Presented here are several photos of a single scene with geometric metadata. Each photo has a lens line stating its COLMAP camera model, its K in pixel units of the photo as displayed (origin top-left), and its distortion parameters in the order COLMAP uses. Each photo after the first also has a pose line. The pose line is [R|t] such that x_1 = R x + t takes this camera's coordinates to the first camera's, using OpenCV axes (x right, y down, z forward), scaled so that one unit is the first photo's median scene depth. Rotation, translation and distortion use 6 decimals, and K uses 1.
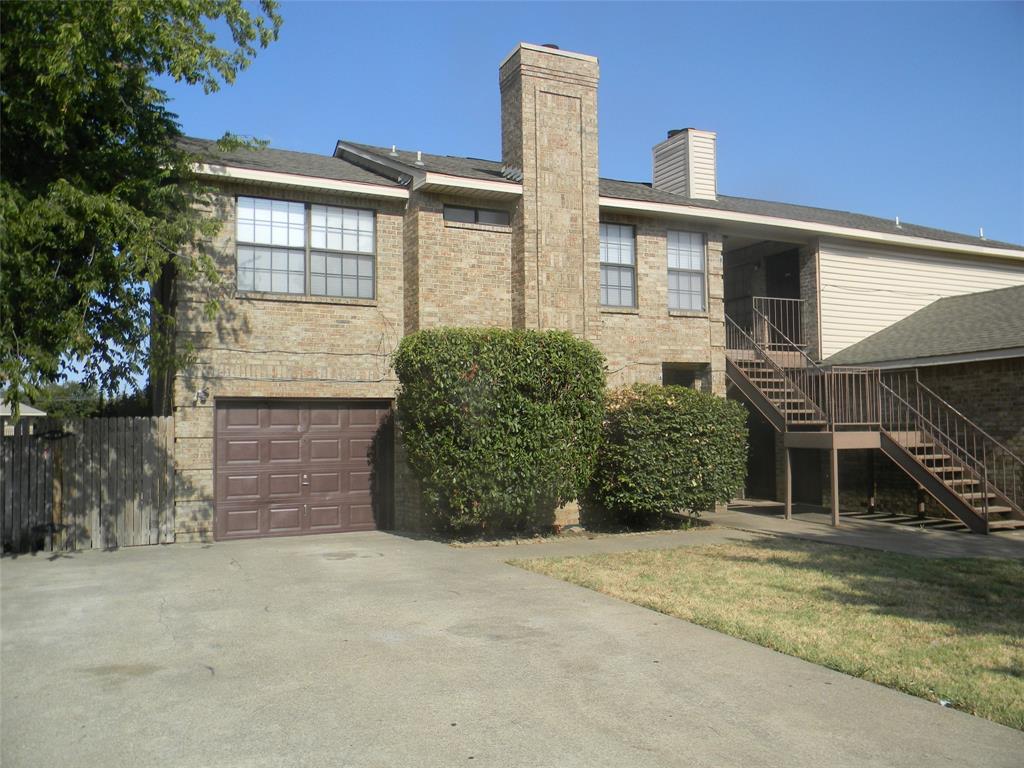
lens RADIAL K [[812.5, 0, 511.2], [0, 812.5, 386.3], [0, 0, 1]] dist [0.000970, 0.007556]
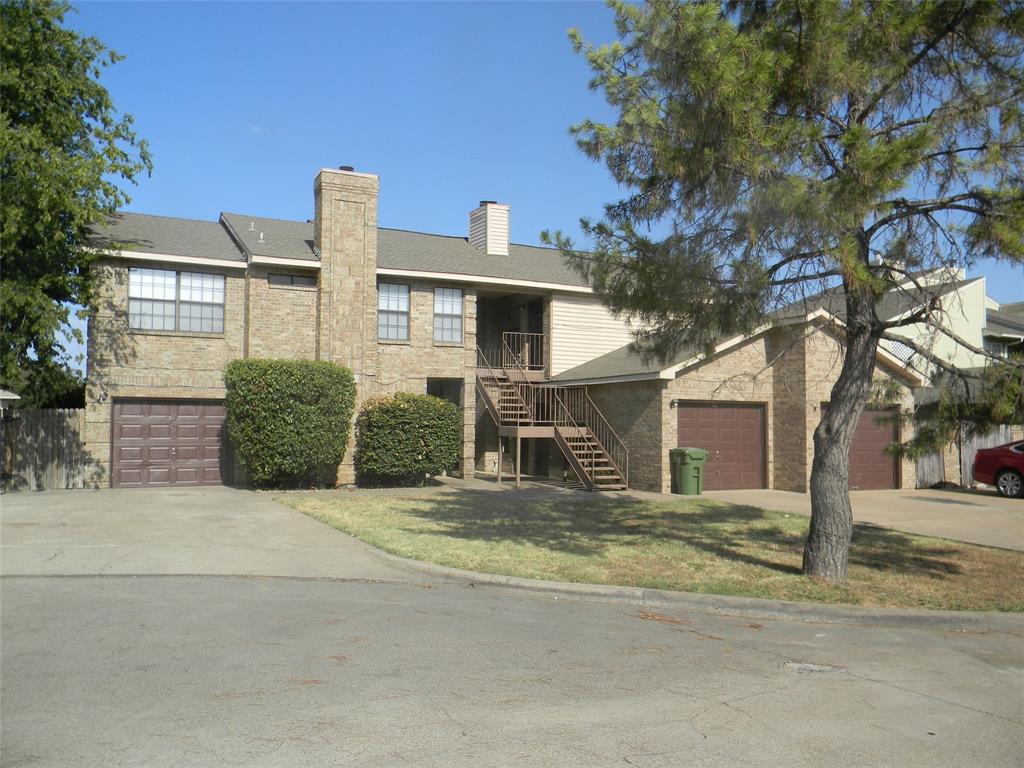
lens RADIAL K [[812.5, 0, 512.1], [0, 812.5, 382.6], [0, 0, 1]] dist [0.000970, 0.007556]
pose [[0.999657, 0.019434, 0.017533, 0.353298], [-0.019566, 0.999782, 0.007351, -0.038202], [-0.017386, -0.007691, 0.999819, -0.541744]]
